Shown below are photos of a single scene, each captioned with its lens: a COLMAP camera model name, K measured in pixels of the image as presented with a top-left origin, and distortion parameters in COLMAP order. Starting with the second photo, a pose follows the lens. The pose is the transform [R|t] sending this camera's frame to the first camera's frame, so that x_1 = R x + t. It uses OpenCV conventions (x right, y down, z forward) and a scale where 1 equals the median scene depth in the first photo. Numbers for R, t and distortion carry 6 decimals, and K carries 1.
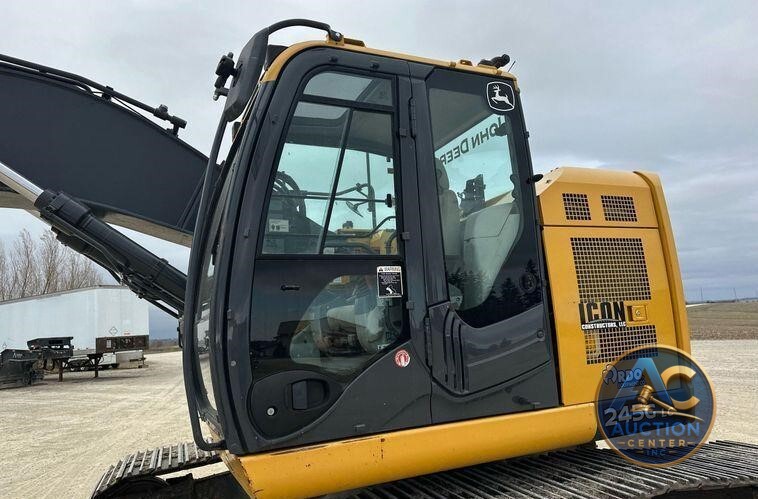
lens RADIAL K [[539.9, 0, 379.6], [0, 539.9, 268.8], [0, 0, 1]] dist [0.005766, -0.000893]
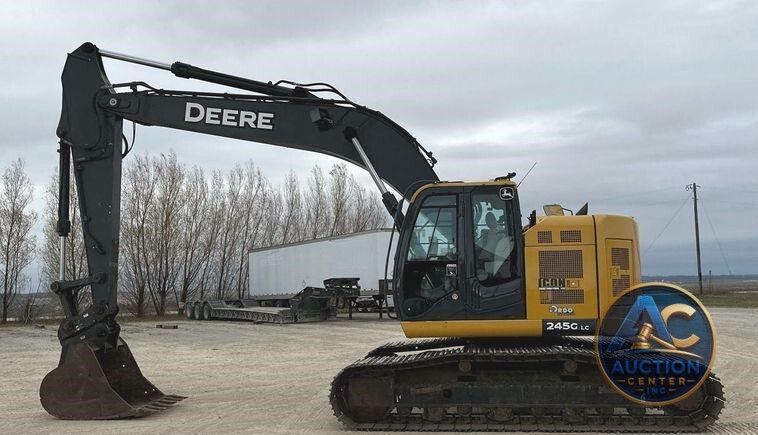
lens RADIAL K [[822.4, 0, 350.7], [0, 822.4, 250.6], [0, 0, 1]] dist [0.069335, -0.005351]
pose [[0.864260, 0.023207, -0.502509, 0.233675], [0.019649, 0.996616, 0.079821, -0.058390], [0.502661, -0.078860, 0.860879, -0.404759]]
